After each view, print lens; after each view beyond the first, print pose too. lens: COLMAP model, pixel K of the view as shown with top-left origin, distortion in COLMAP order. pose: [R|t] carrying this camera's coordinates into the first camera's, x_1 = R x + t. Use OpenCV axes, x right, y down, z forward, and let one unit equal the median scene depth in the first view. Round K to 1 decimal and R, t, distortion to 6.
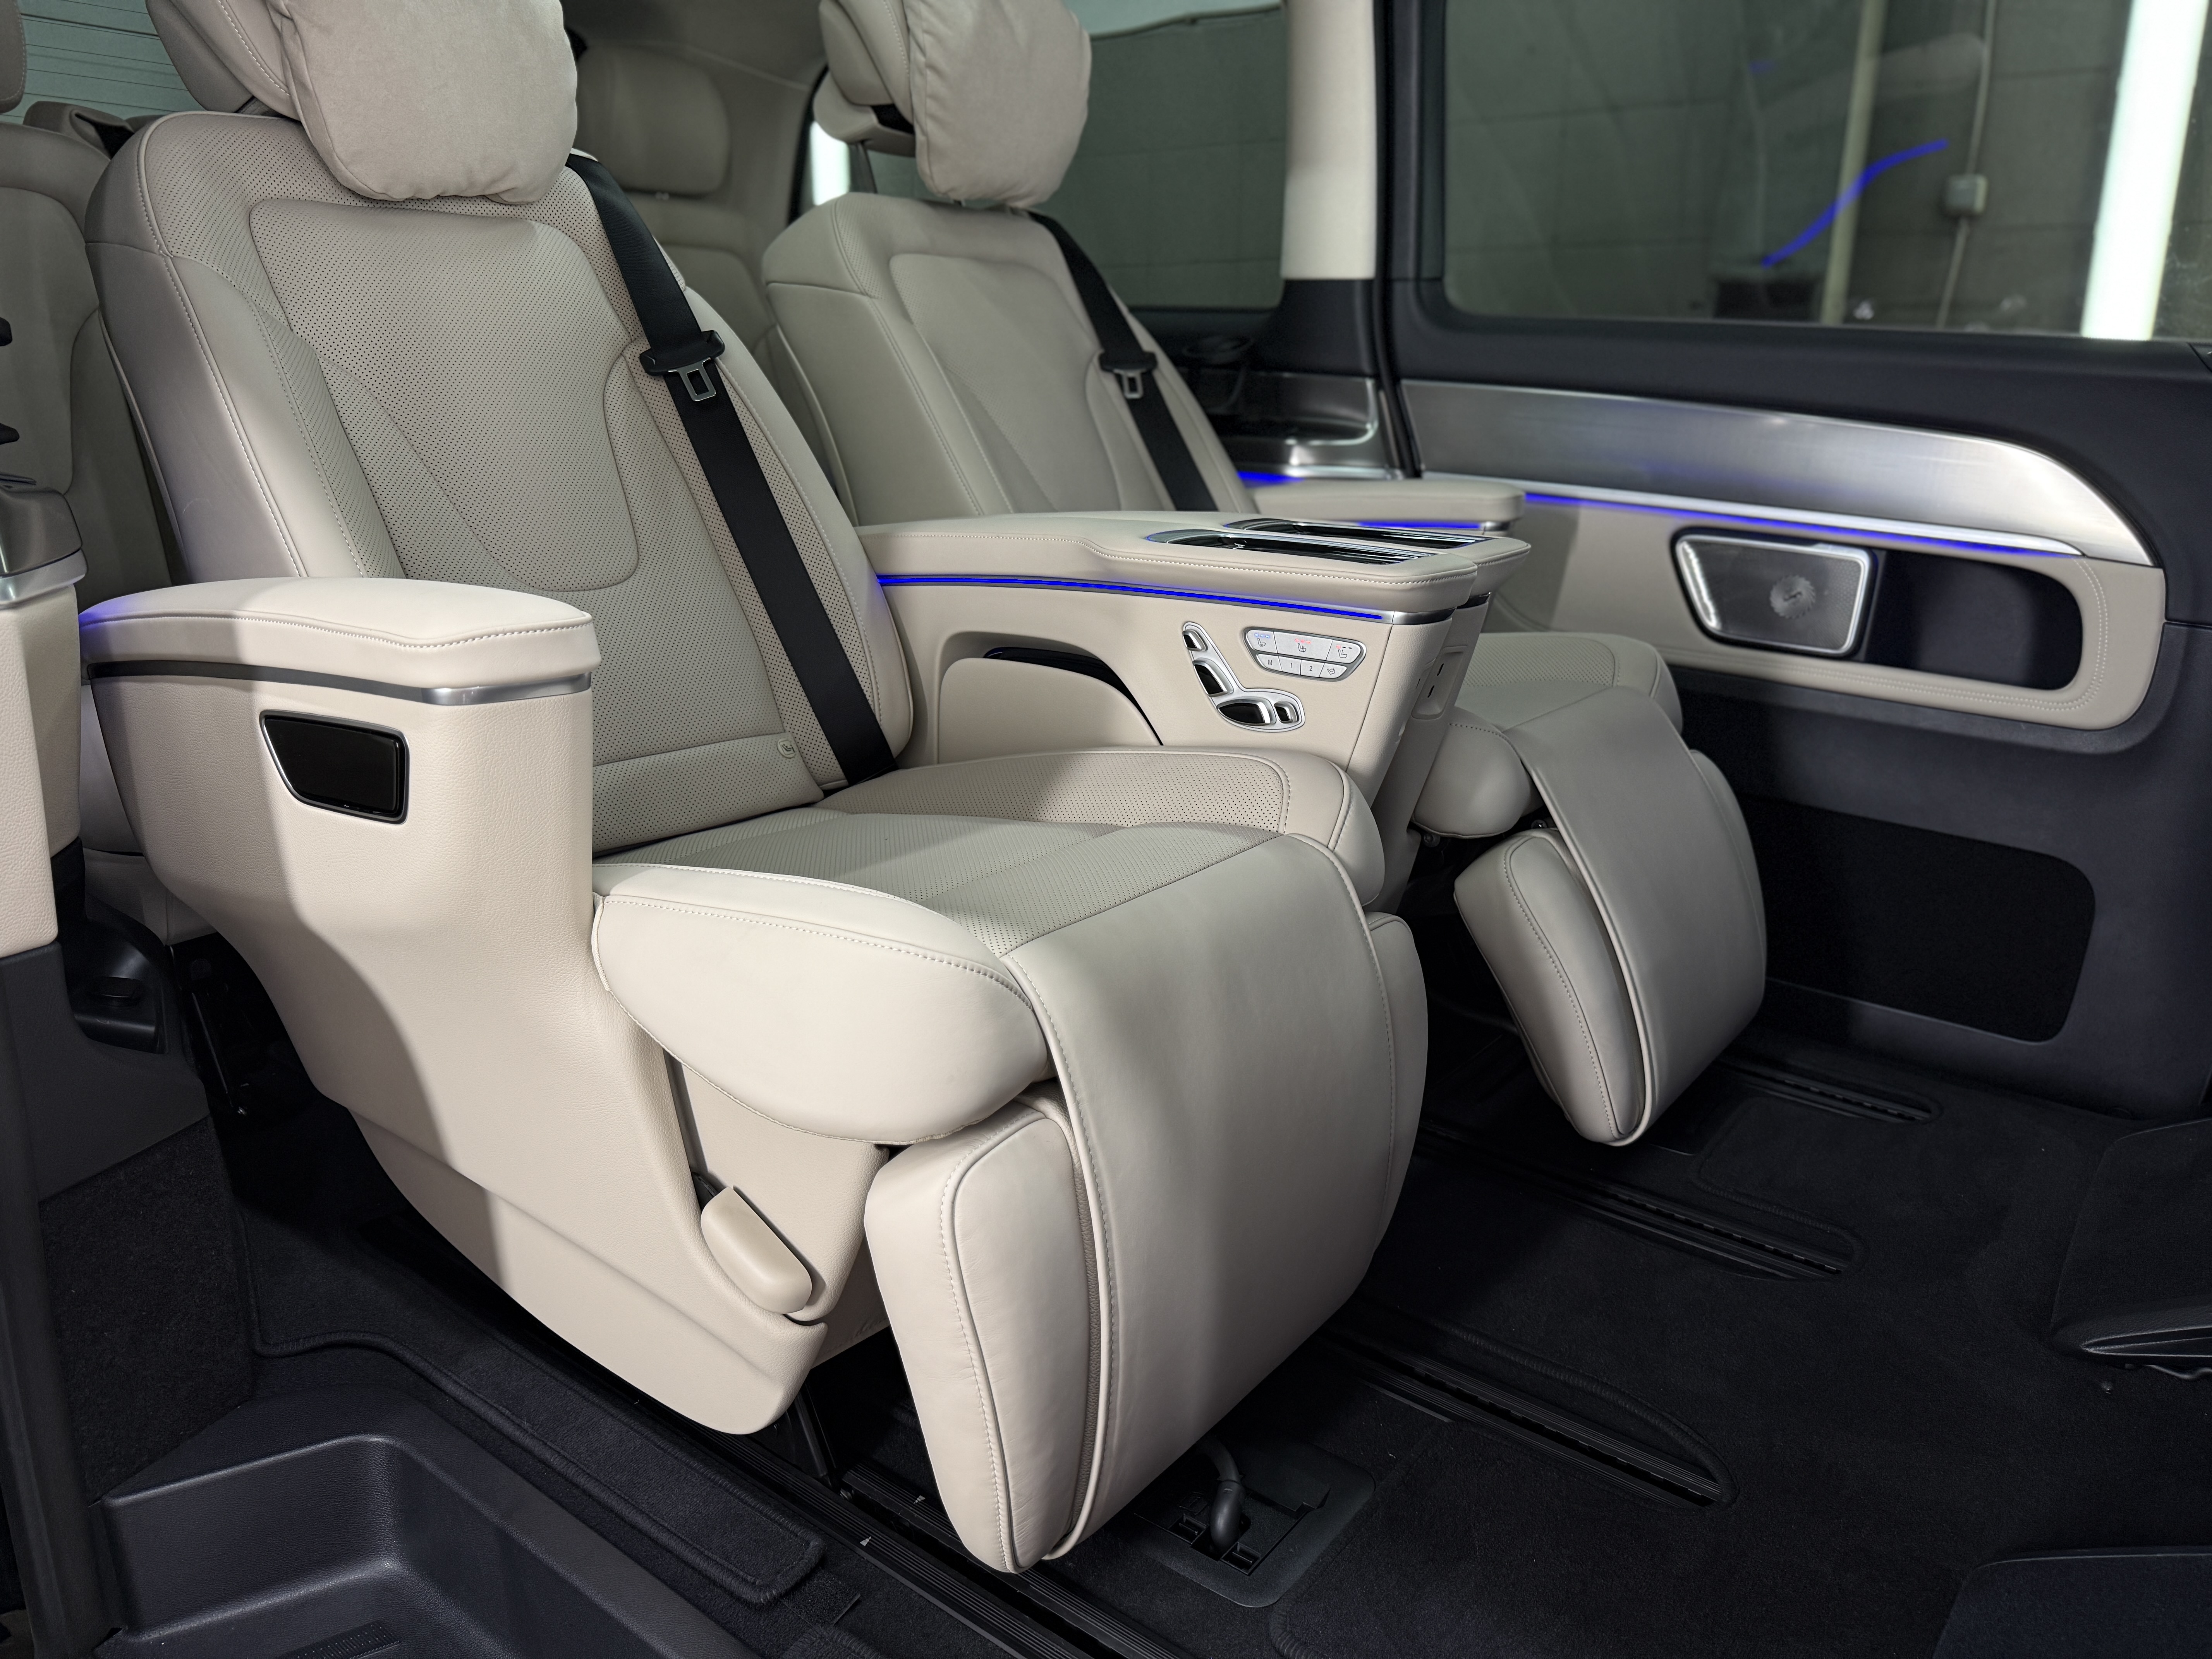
lens RADIAL K [[1563.8, 0, 1099.3], [0, 1563.8, 817.2], [0, 0, 1]] dist [0.002728, -0.002848]
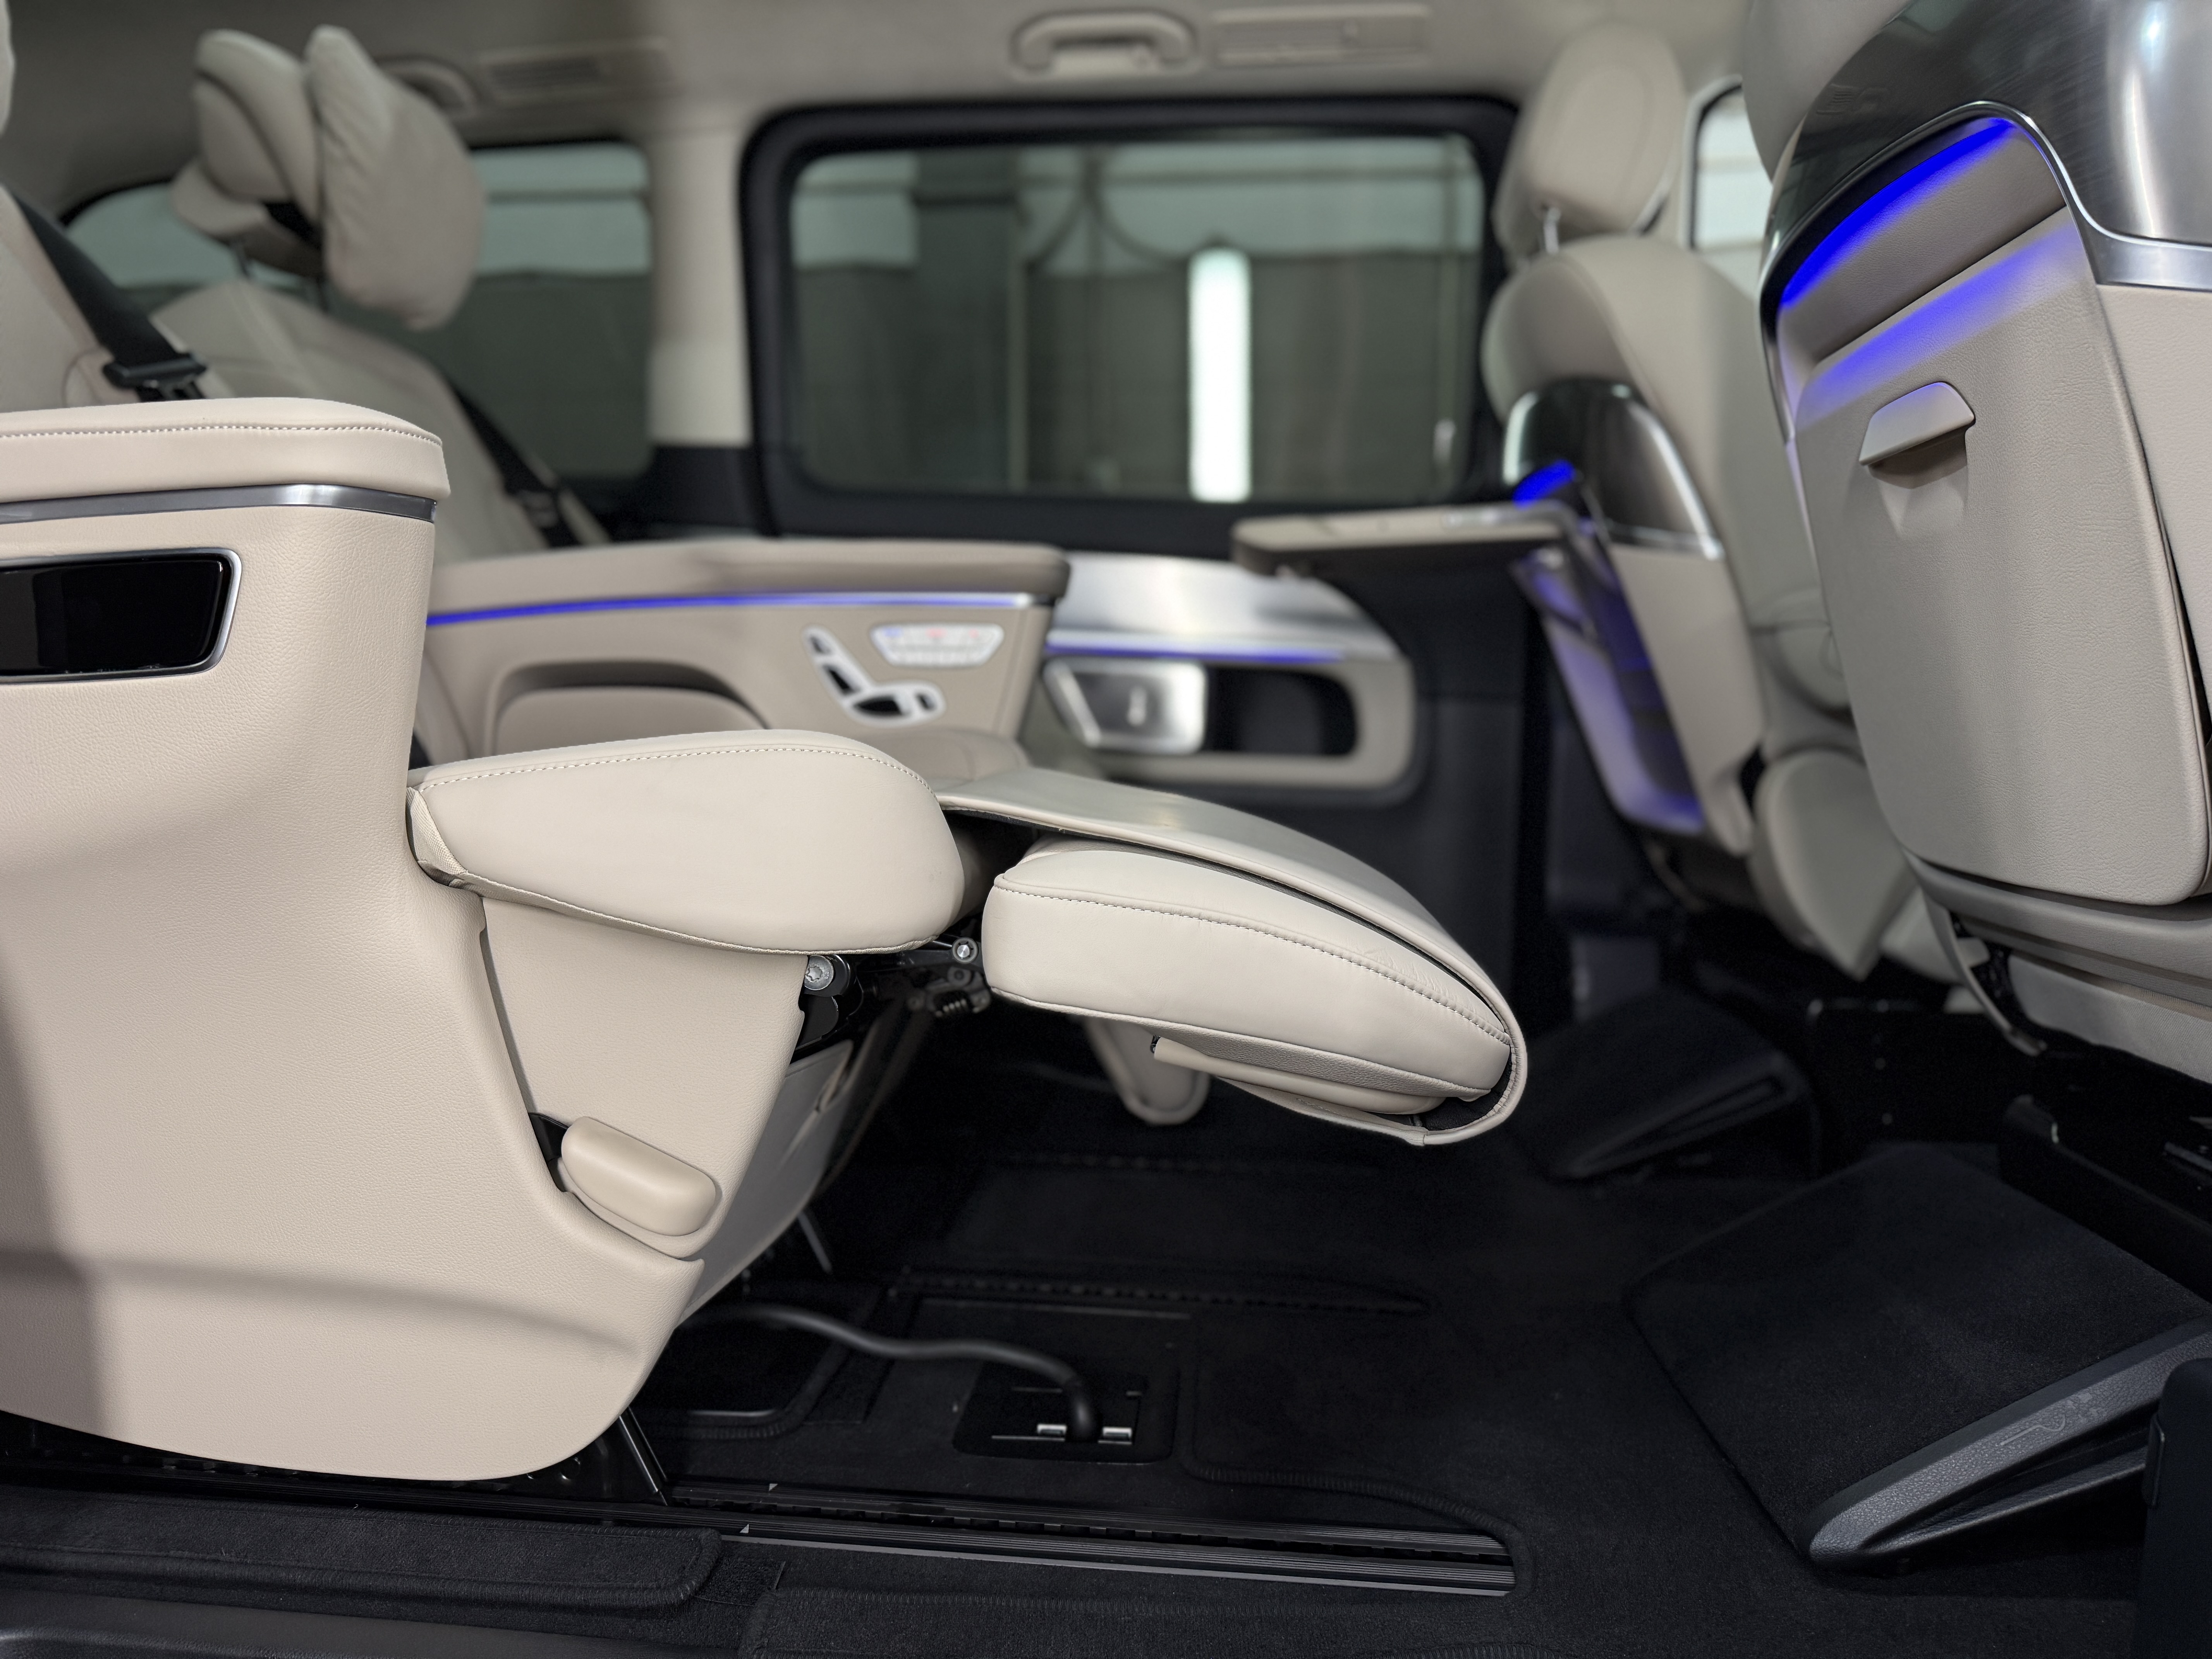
lens RADIAL K [[1563.8, 0, 1099.3], [0, 1563.8, 817.2], [0, 0, 1]] dist [0.002728, -0.002848]
pose [[0.851606, -0.049543, 0.521836, -0.228001], [0.153930, 0.975268, -0.158613, 0.132804], [-0.501072, 0.215402, 0.838170, 0.044536]]
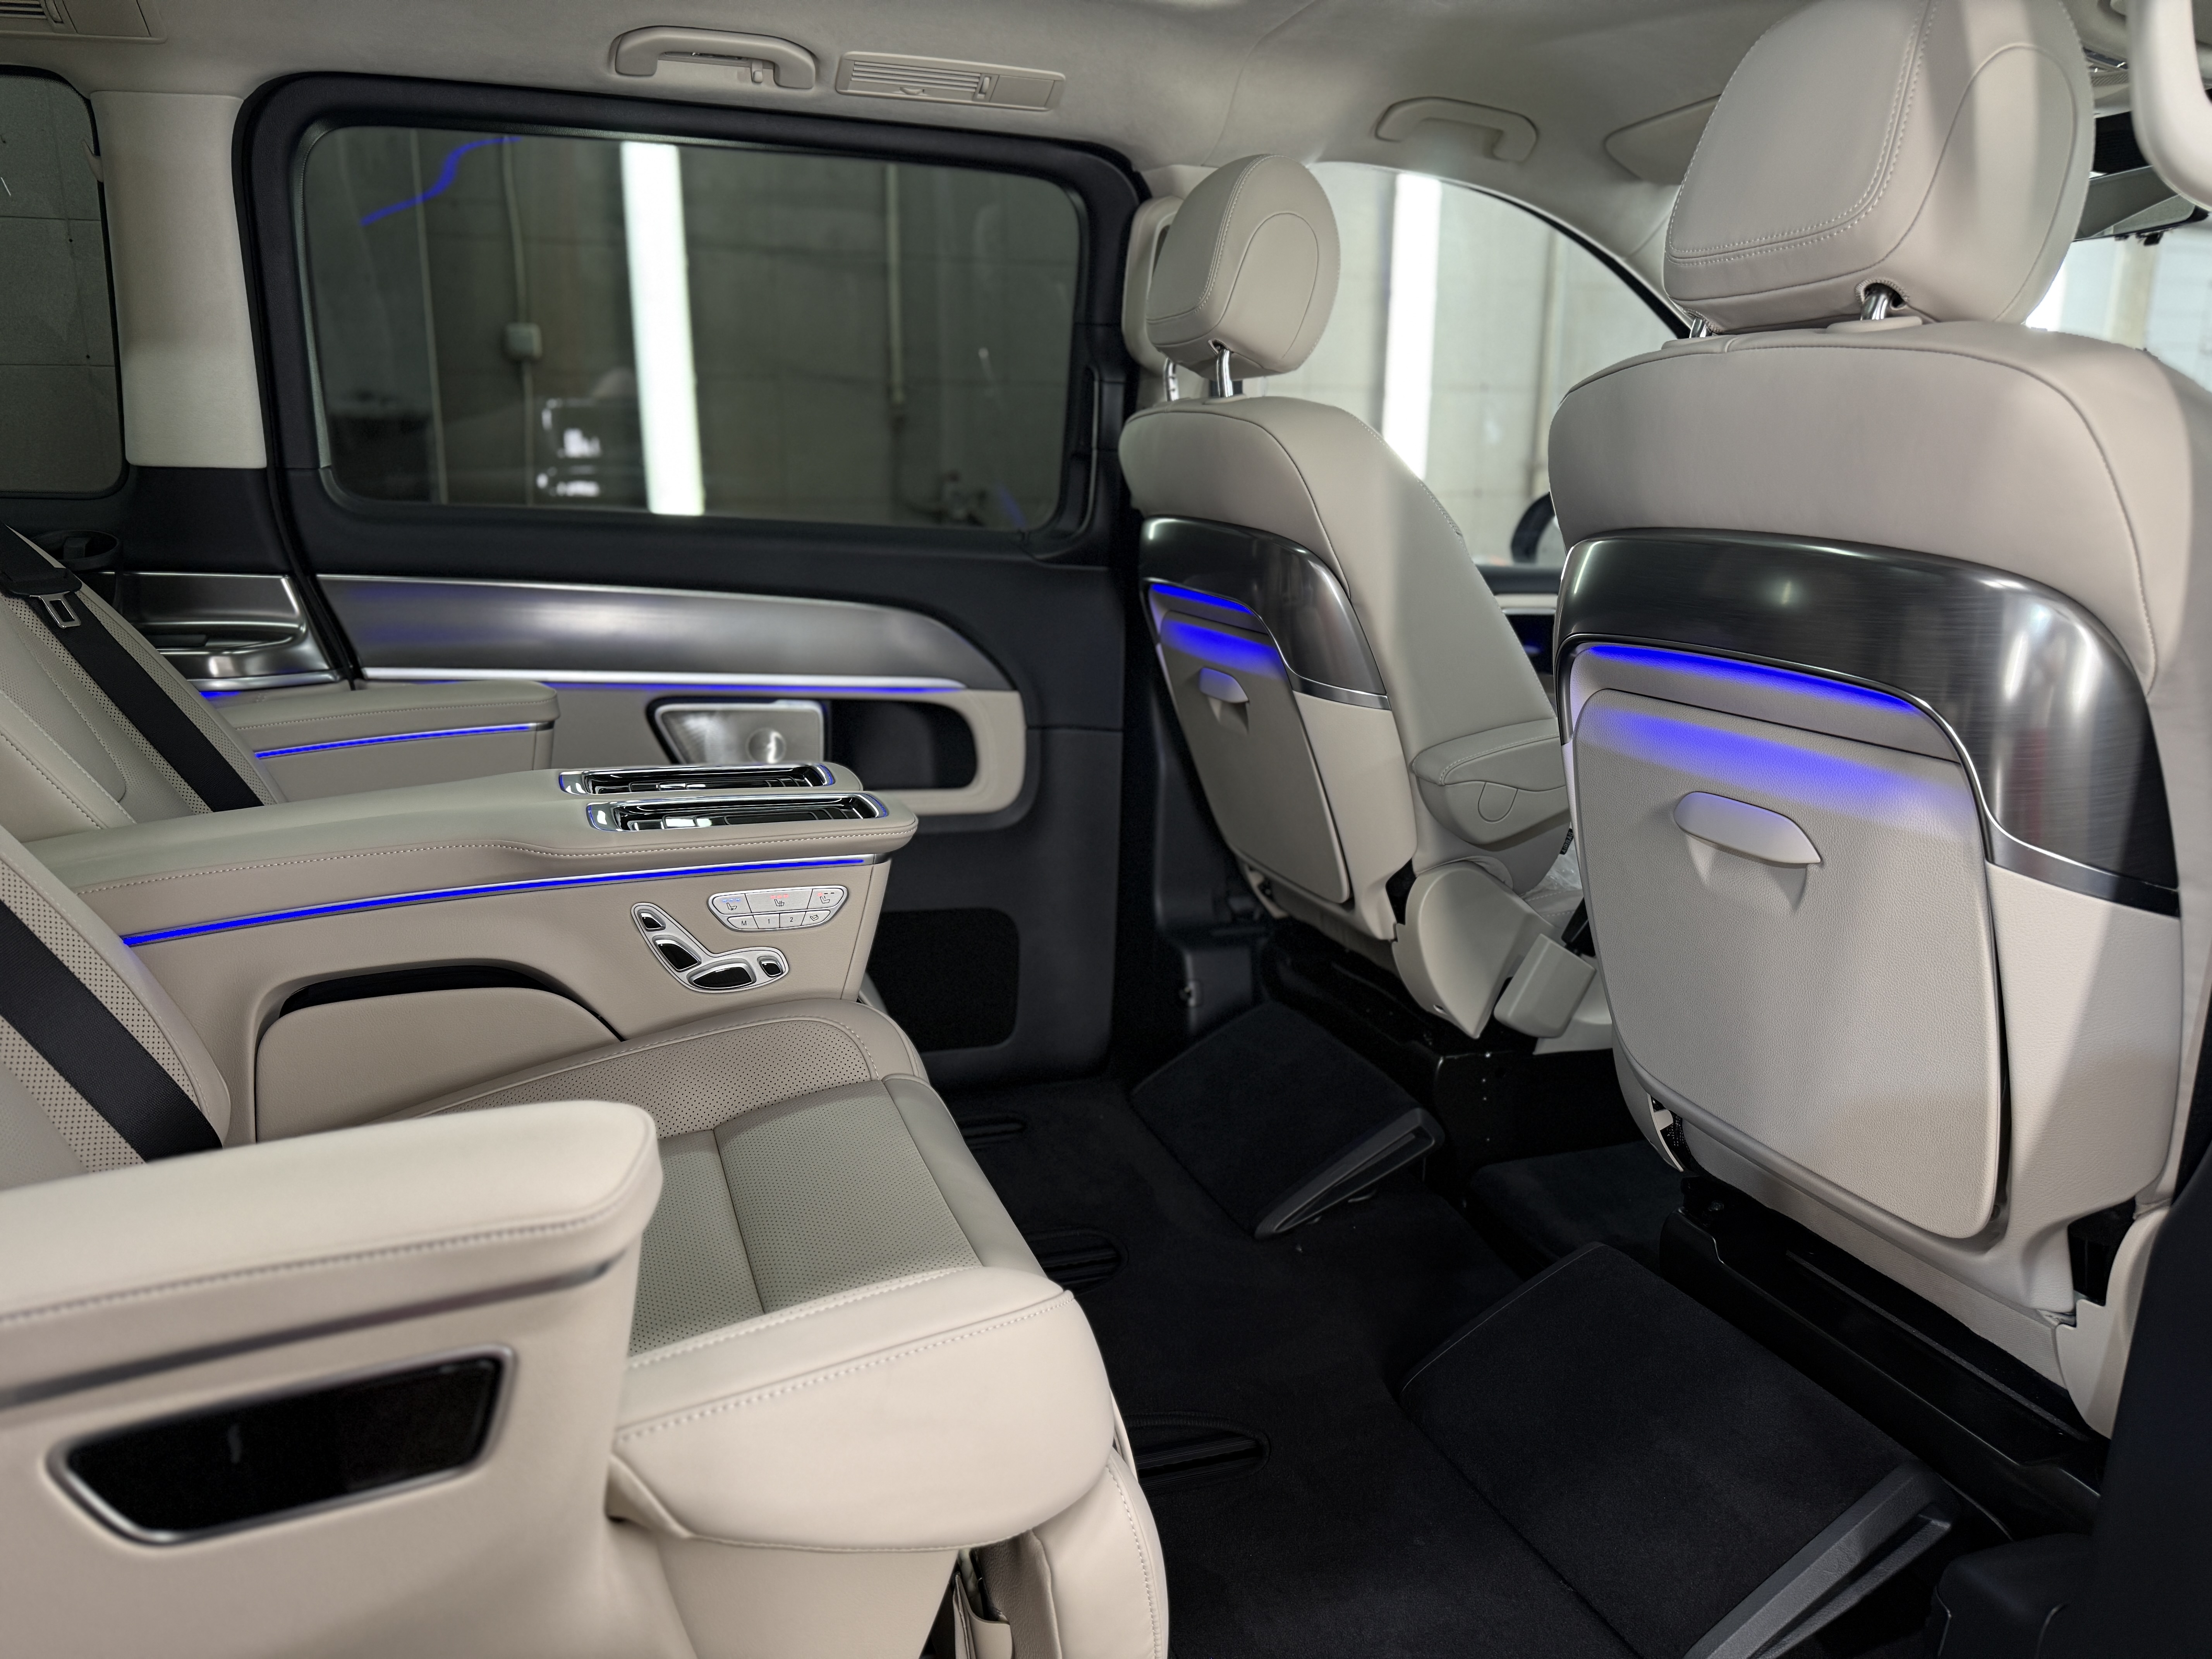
lens RADIAL K [[1525.8, 0, 1104.0], [0, 1525.8, 877.6], [0, 0, 1]] dist [0.069076, -0.107054]
pose [[0.562151, -0.224843, 0.795885, -0.375899], [0.226979, 0.967327, 0.112956, -0.127184], [-0.795278, 0.117151, 0.594818, 0.137064]]
